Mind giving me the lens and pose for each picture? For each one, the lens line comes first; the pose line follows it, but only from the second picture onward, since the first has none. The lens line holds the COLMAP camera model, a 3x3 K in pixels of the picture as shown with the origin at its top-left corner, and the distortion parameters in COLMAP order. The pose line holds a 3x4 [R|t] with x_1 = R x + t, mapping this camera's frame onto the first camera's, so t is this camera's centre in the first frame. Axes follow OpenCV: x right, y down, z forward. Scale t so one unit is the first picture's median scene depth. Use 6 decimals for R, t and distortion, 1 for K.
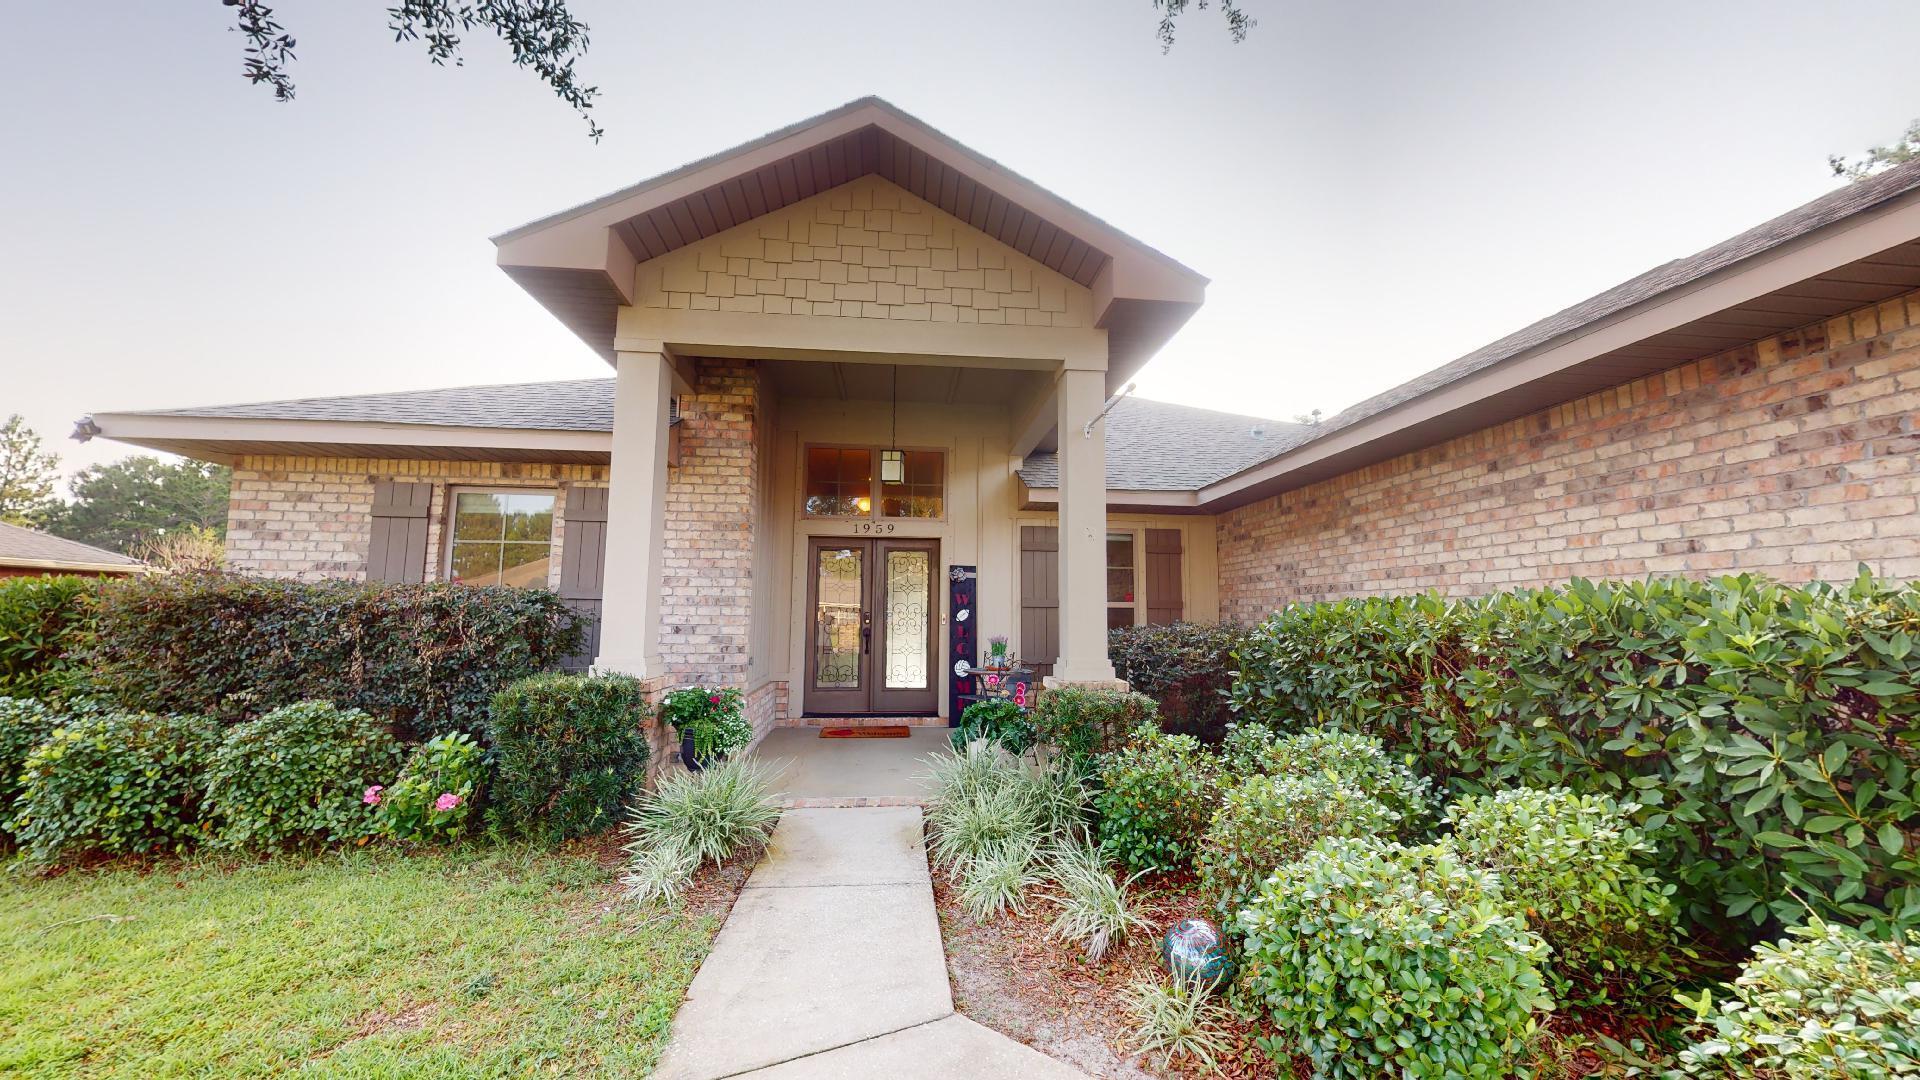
lens RADIAL K [[705.2, 0, 961.5], [0, 705.2, 533.7], [0, 0, 1]] dist [-0.000709, -0.000068]
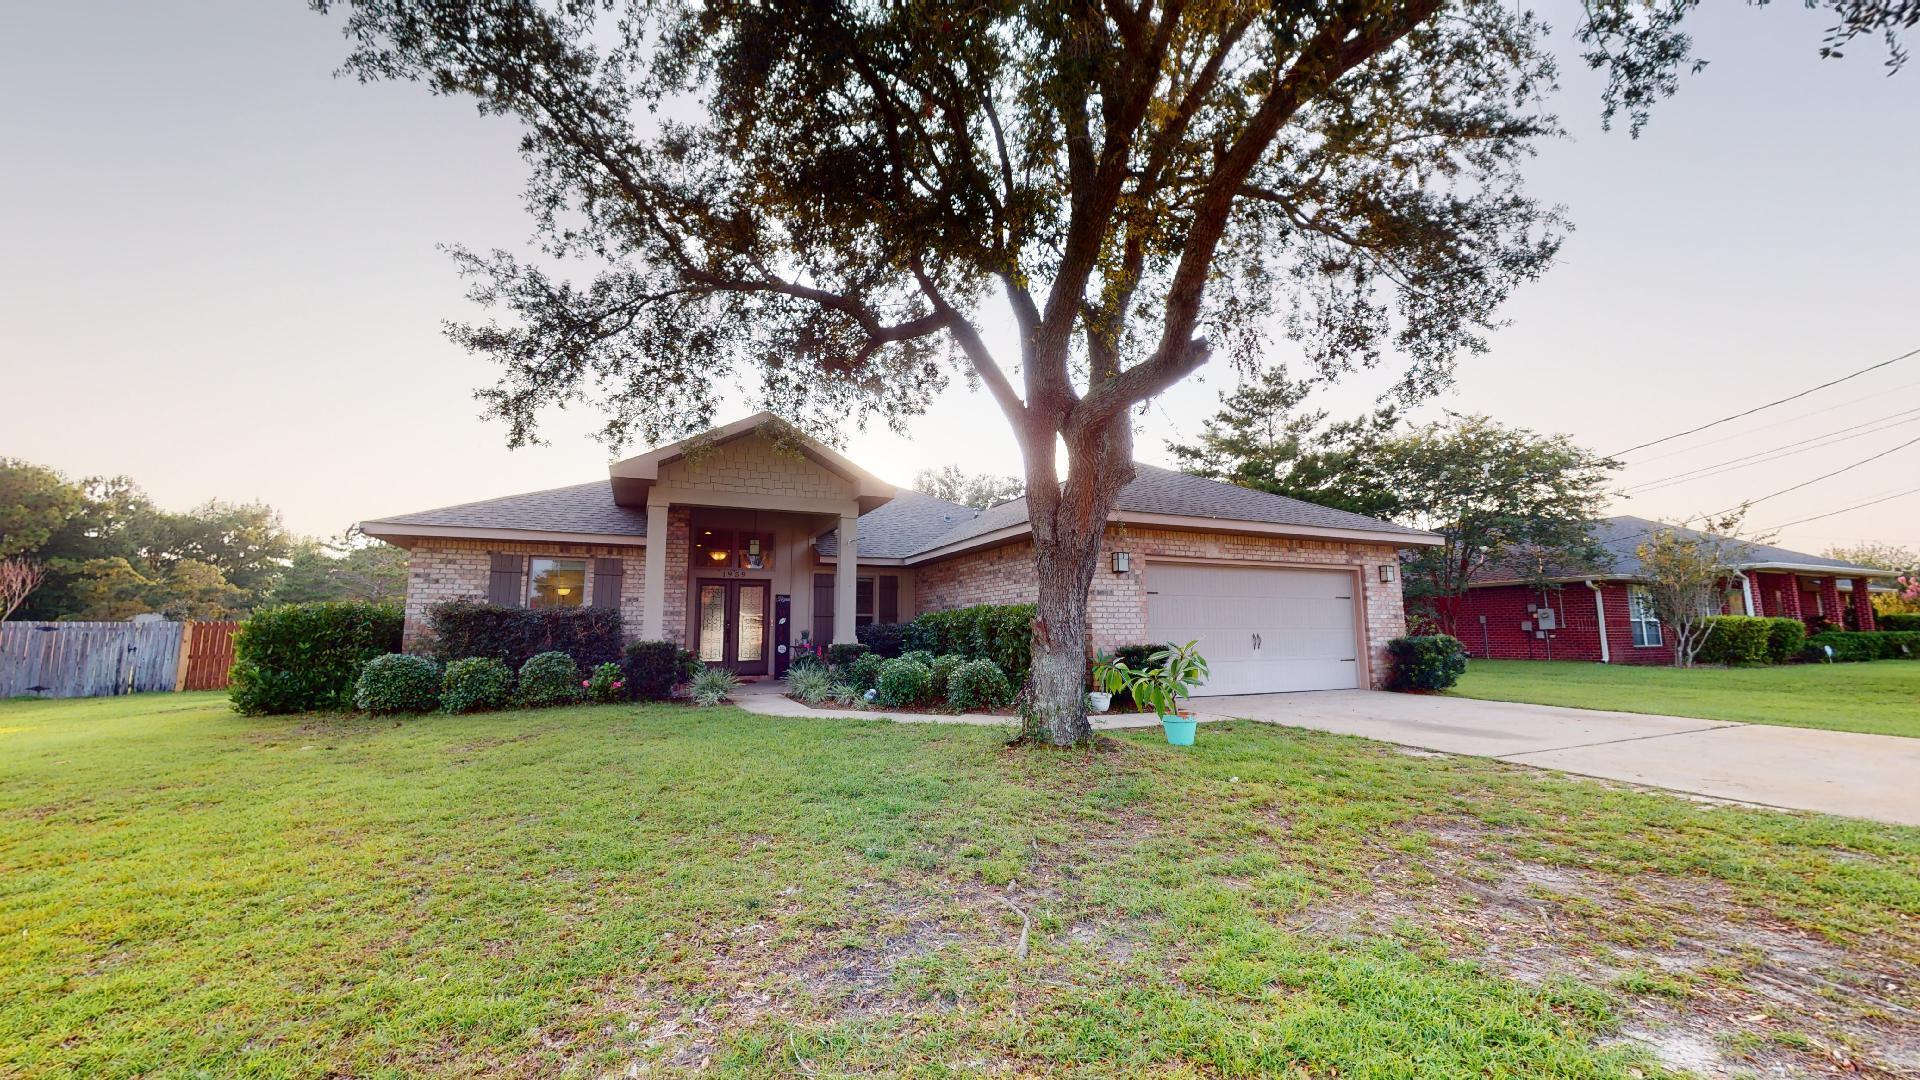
lens RADIAL K [[705.2, 0, 961.2], [0, 705.2, 540.8], [0, 0, 1]] dist [-0.000709, -0.000068]
pose [[0.946566, 0.027771, 0.321313, -0.212902], [-0.024160, 0.999592, -0.015220, -0.109854], [-0.321604, 0.006644, 0.946851, -1.274323]]
